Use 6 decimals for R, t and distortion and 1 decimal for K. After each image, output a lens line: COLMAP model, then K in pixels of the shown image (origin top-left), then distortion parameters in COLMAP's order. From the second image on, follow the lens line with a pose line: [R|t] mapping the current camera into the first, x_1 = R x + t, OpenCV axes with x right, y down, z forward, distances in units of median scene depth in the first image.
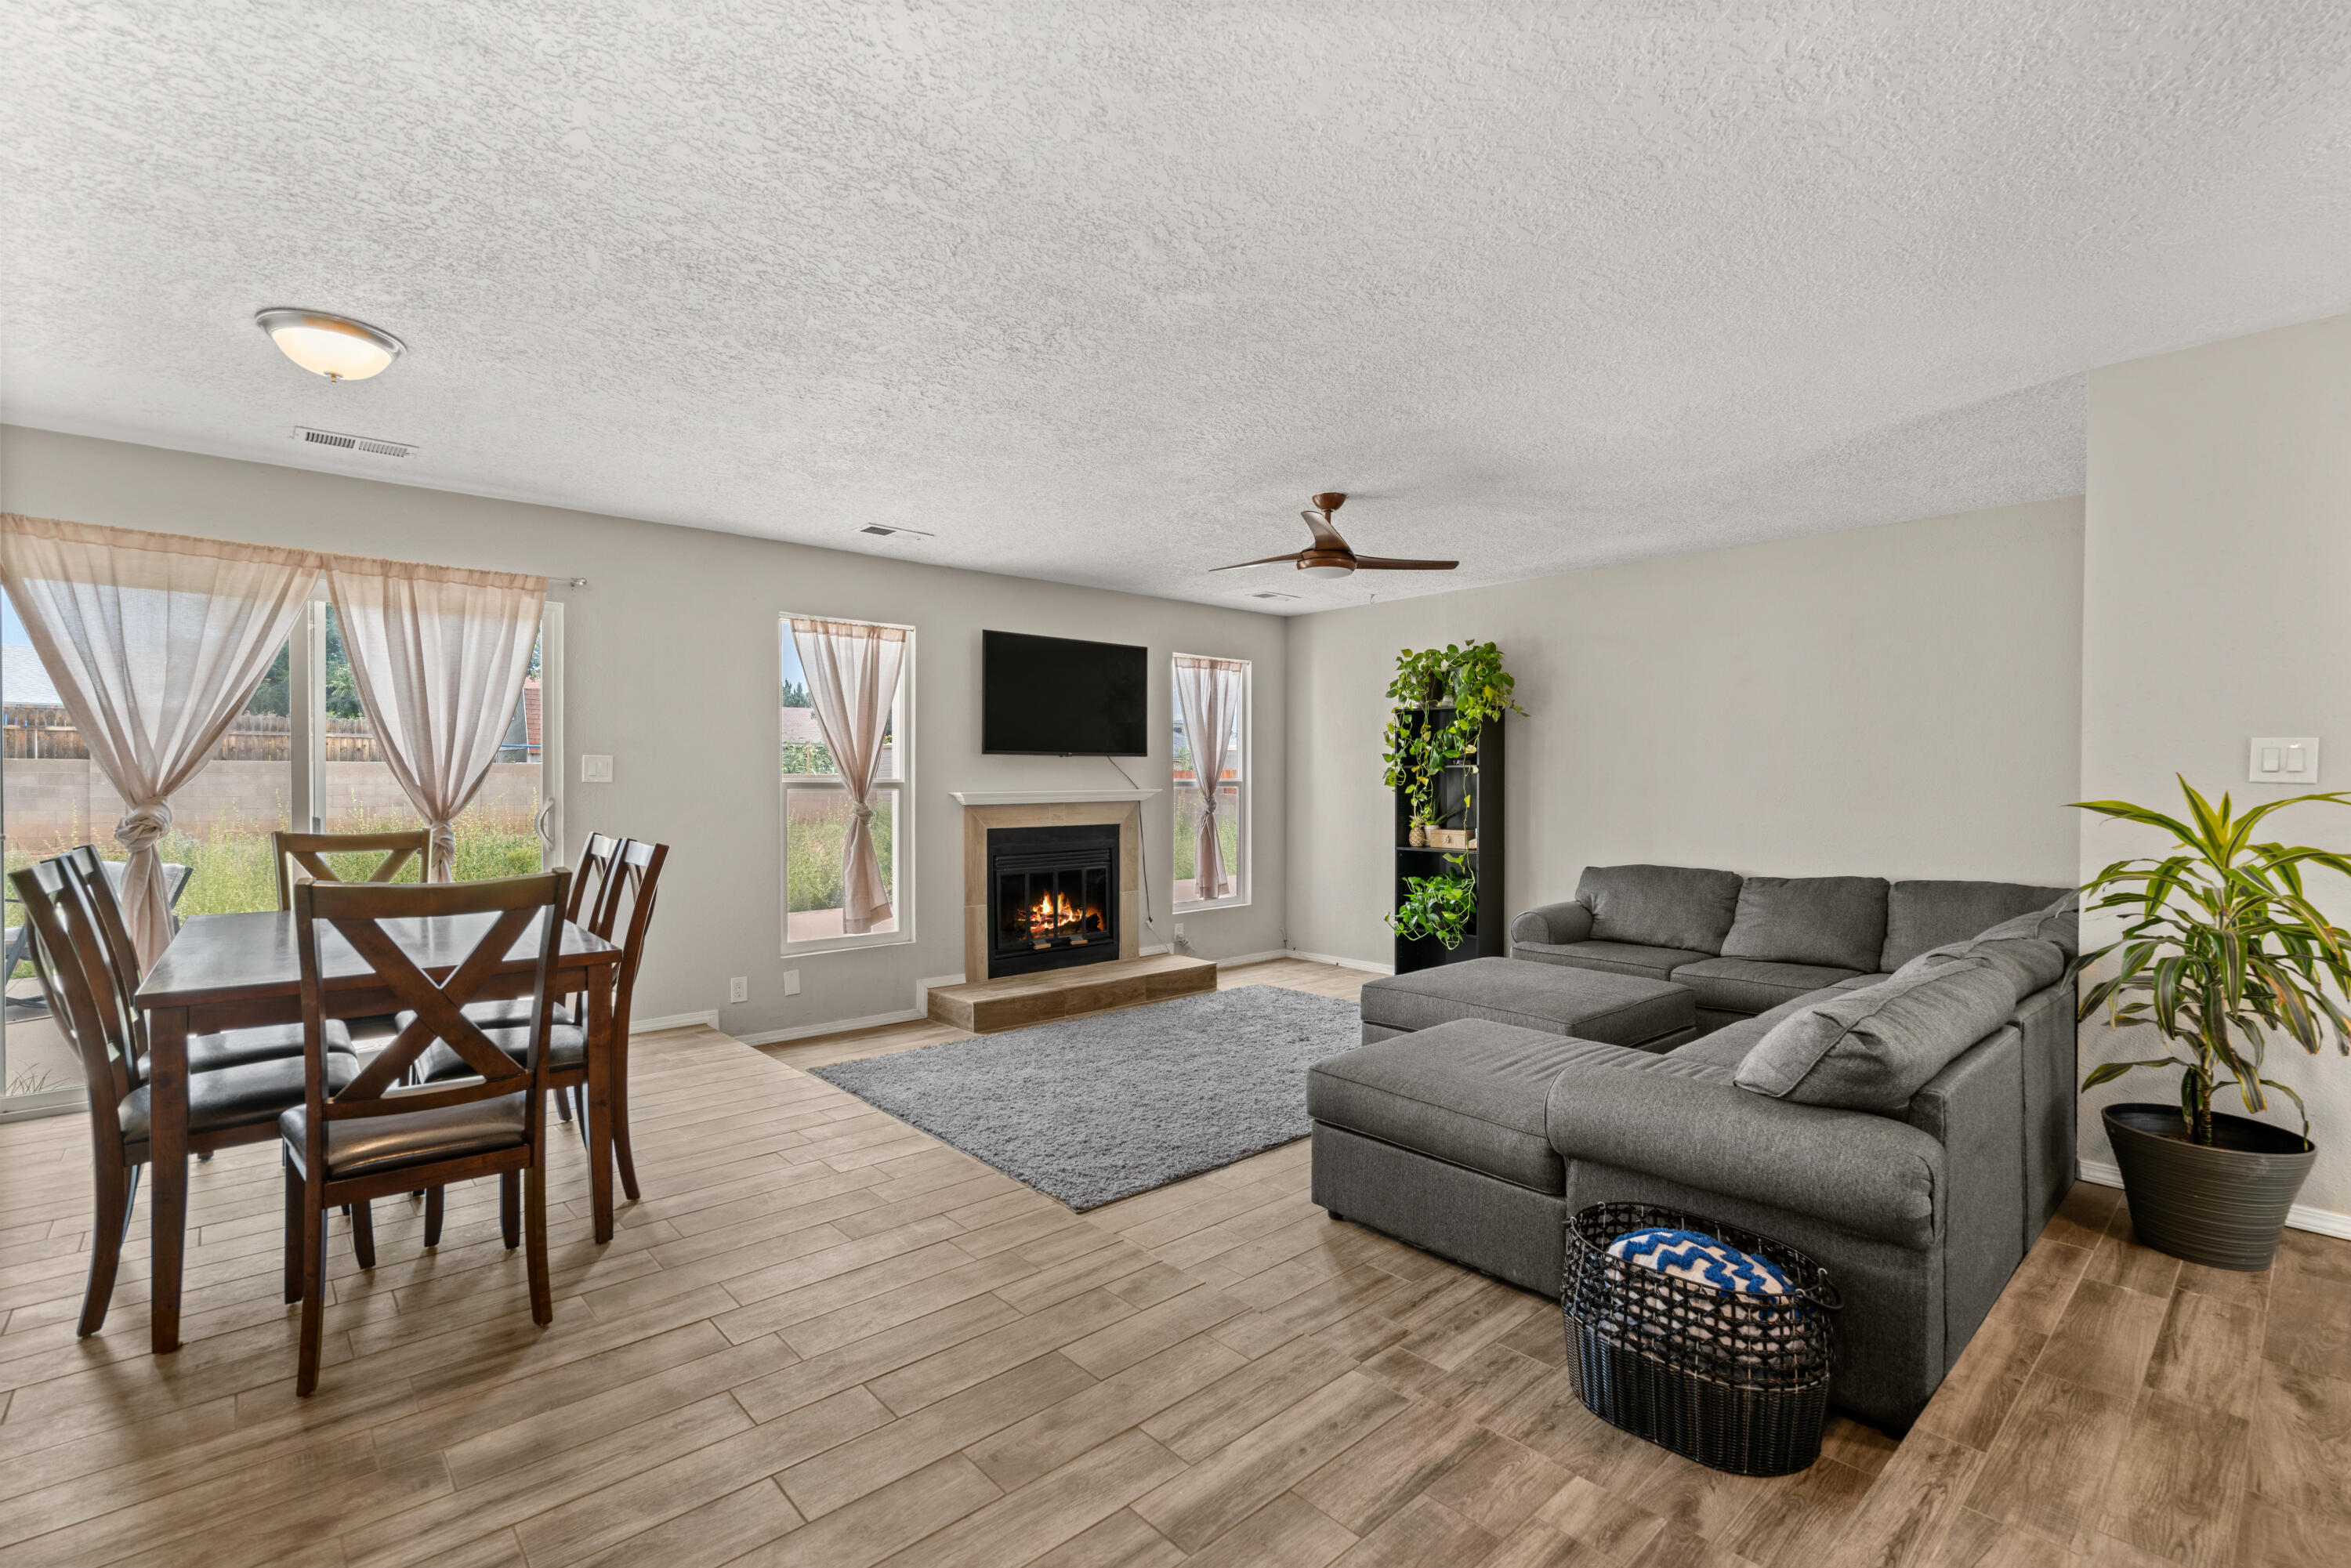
lens RADIAL K [[1069.4, 0, 1181.2], [0, 1069.4, 787.4], [0, 0, 1]] dist [-0.002575, 0.003189]
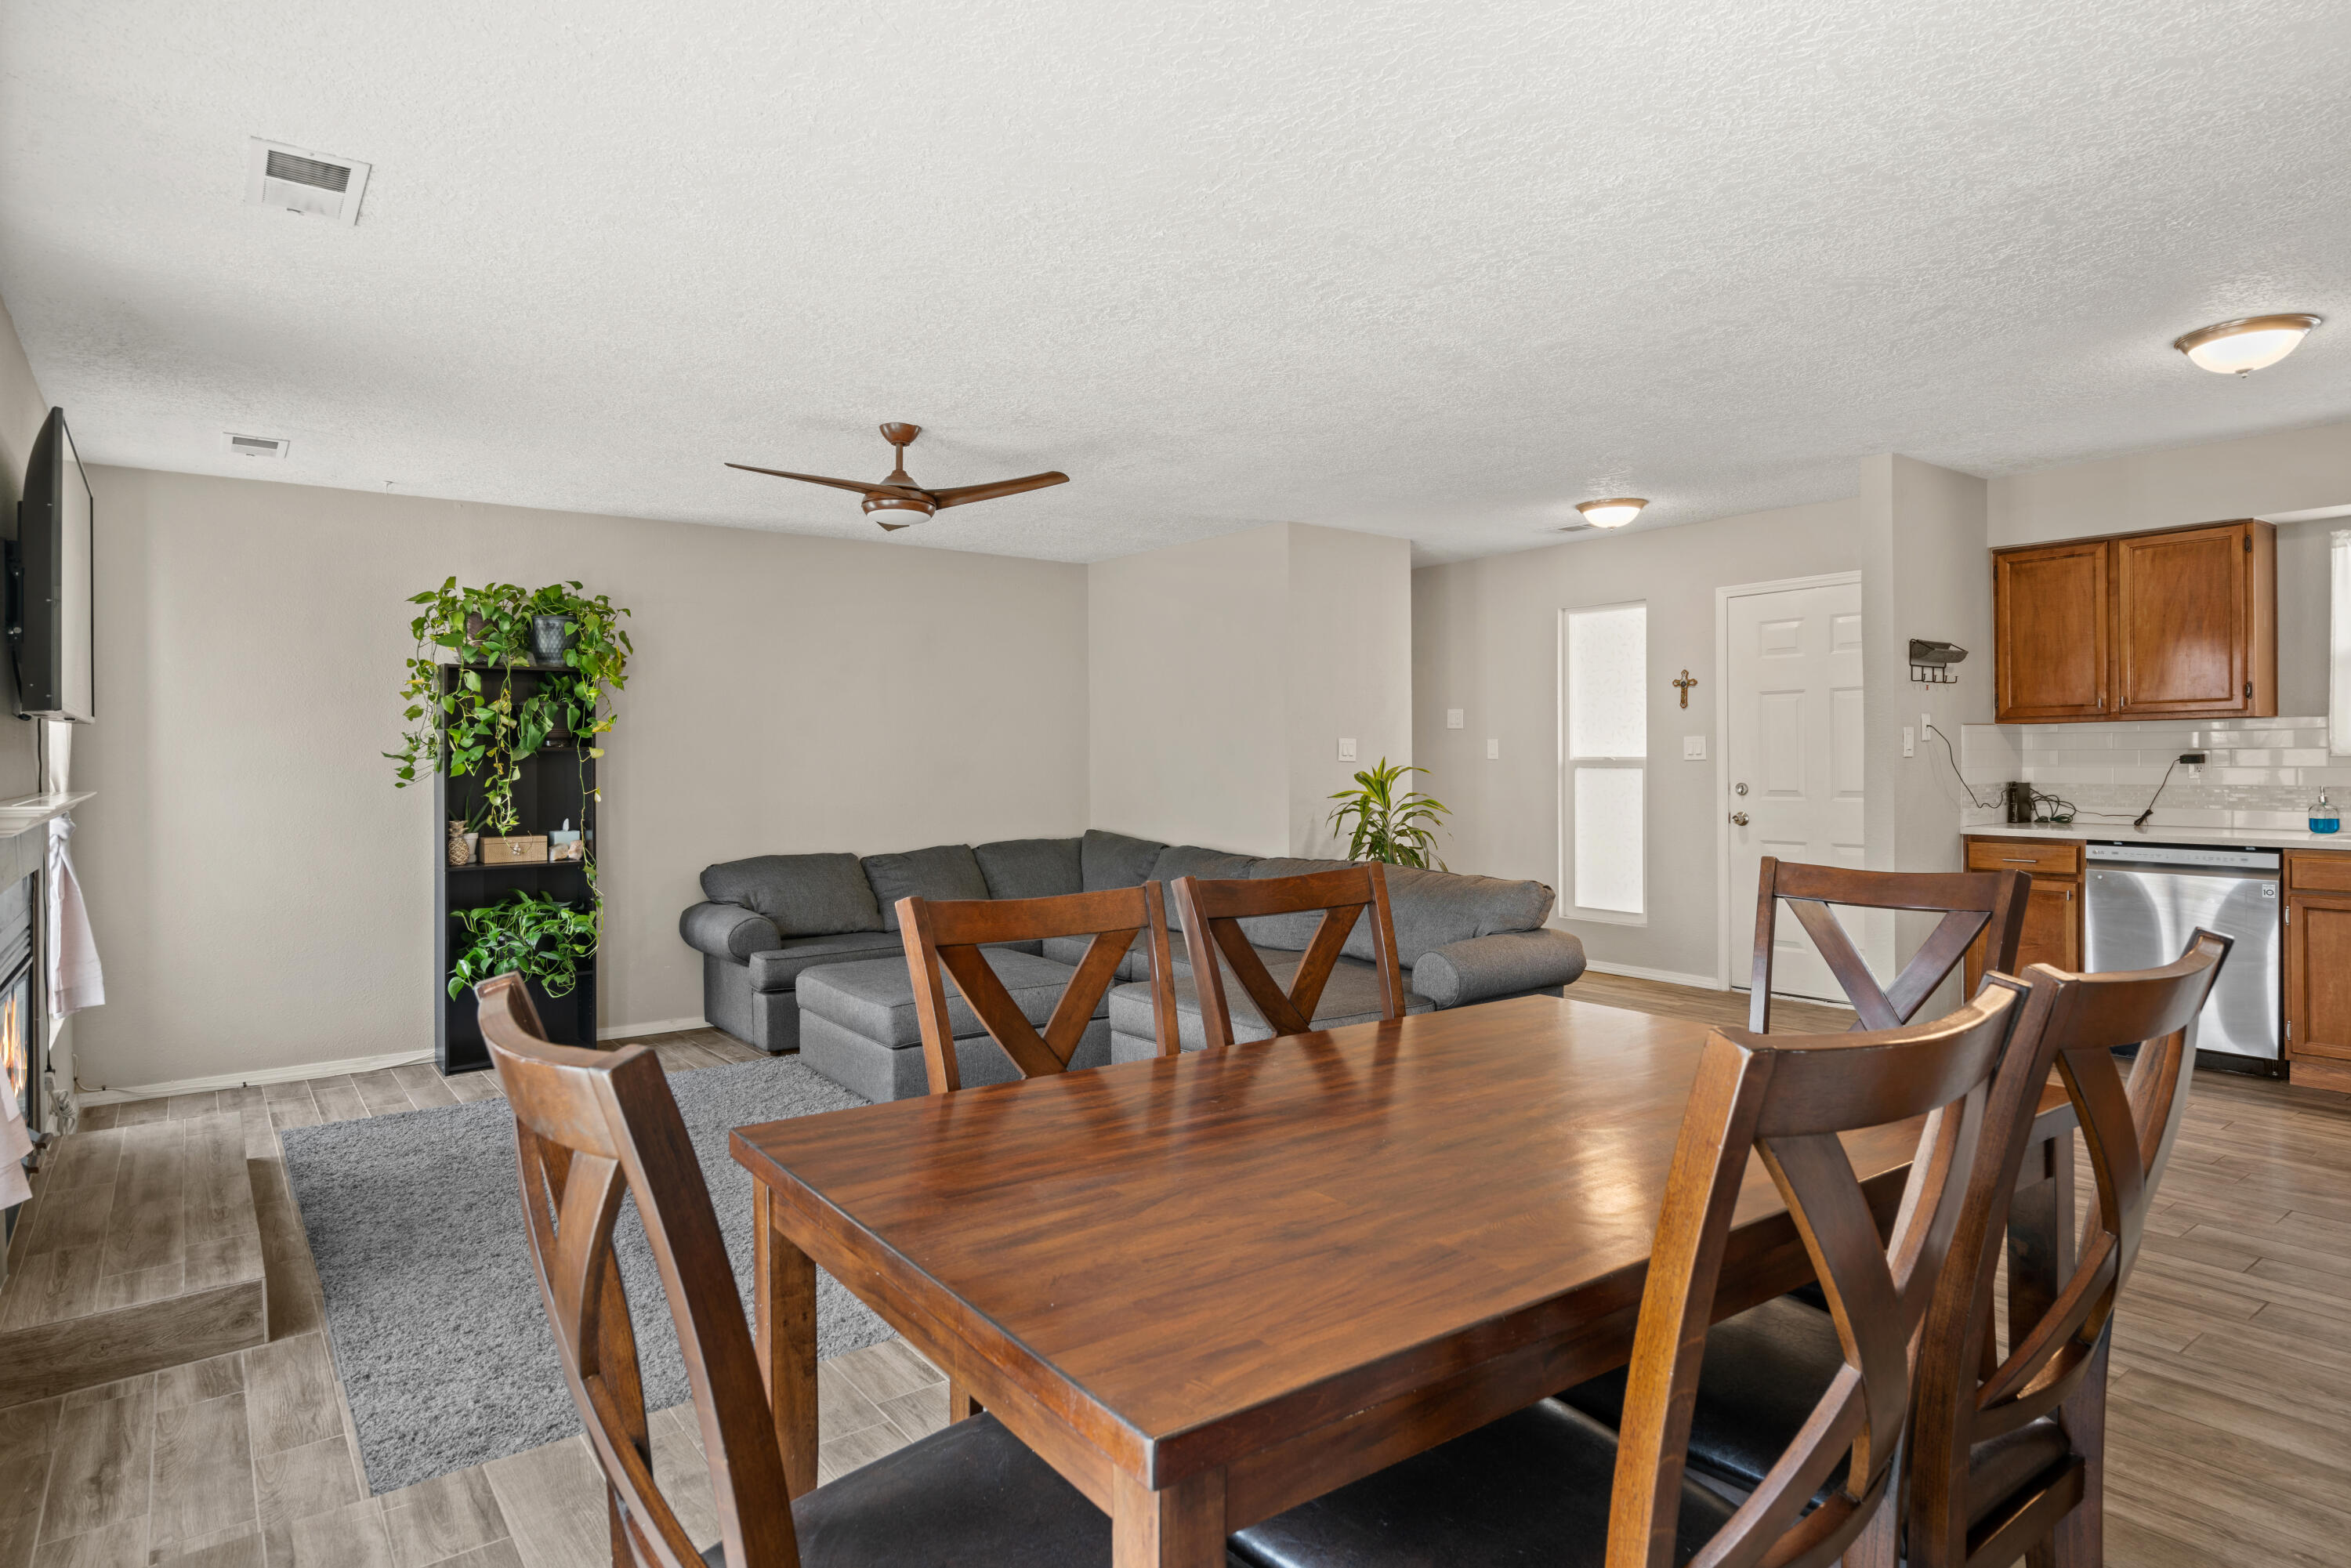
lens RADIAL K [[1254.5, 0, 1162.0], [0, 1254.5, 771.2], [0, 0, 1]] dist [0.005438, -0.000566]
pose [[0.115979, 0.004835, 0.993240, -1.041751], [0.012550, 0.999901, -0.006333, 0.014263], [-0.993172, 0.013200, 0.115907, 0.834347]]
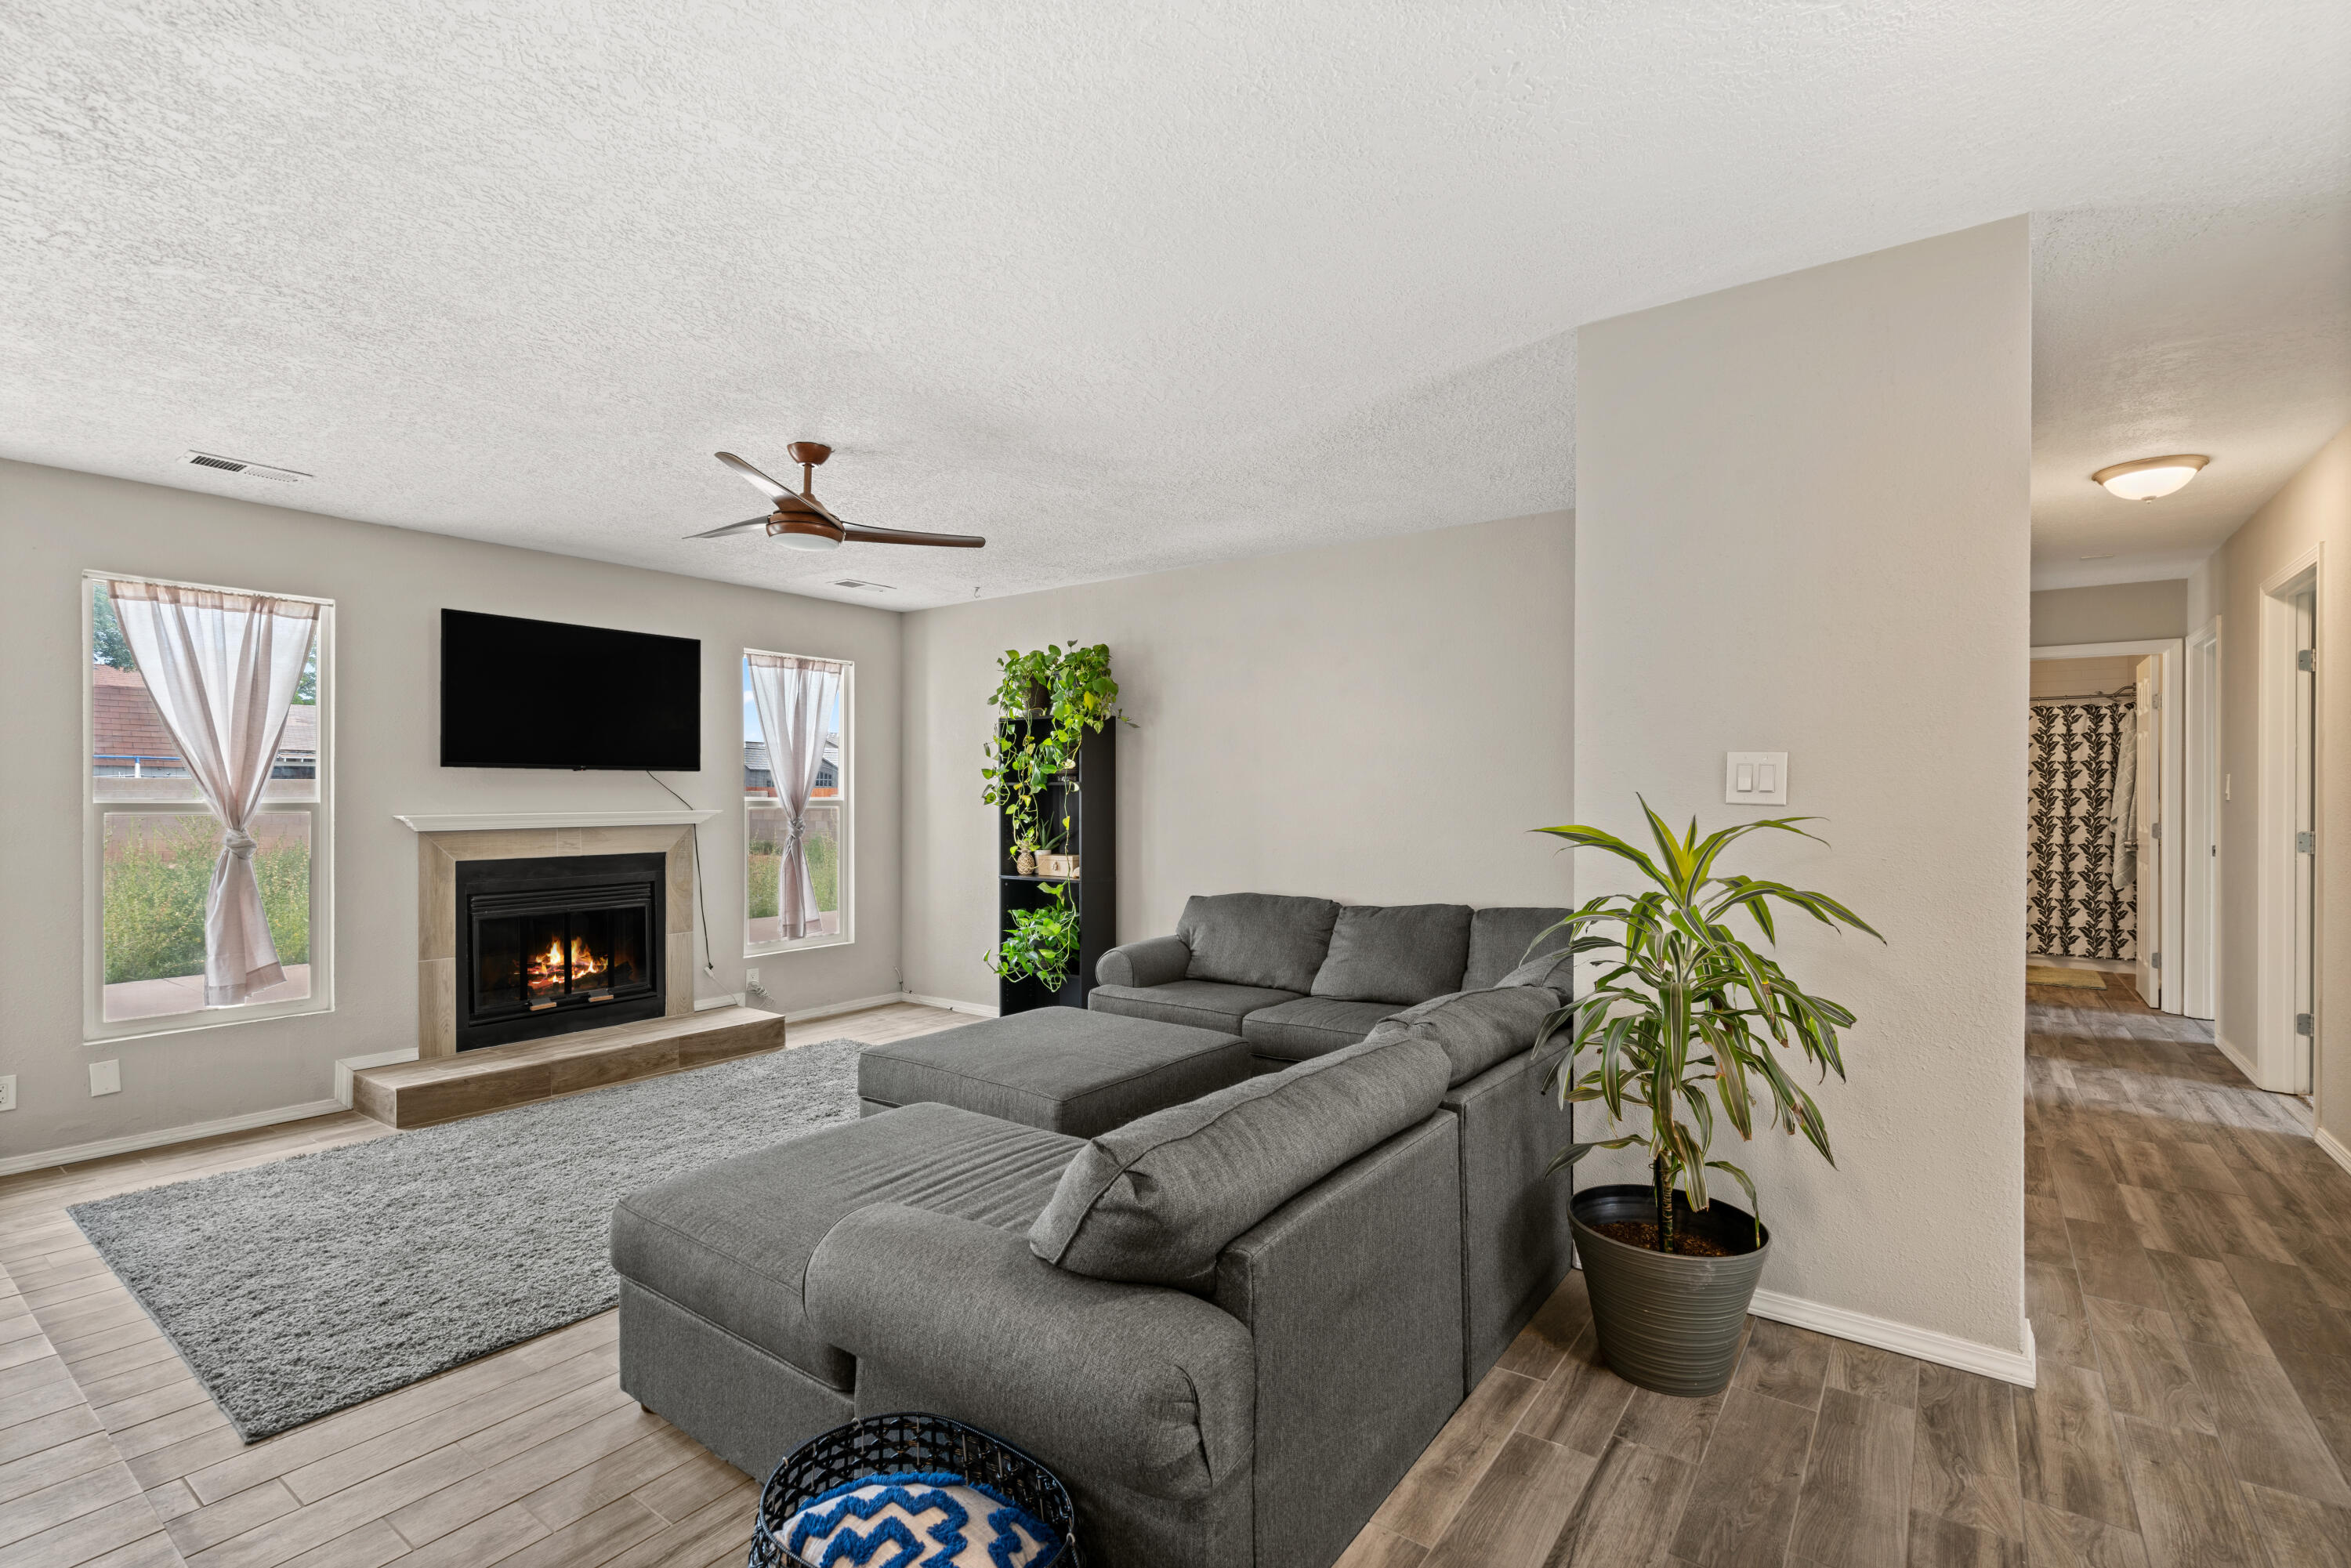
lens RADIAL K [[1069.4, 0, 1195.7], [0, 1069.4, 791.4], [0, 0, 1]] dist [-0.002575, 0.003189]
pose [[0.978797, 0.000626, 0.204832, 0.314522], [0.001927, 0.999923, -0.012263, -0.003662], [-0.204824, 0.012397, 0.978720, 0.188815]]
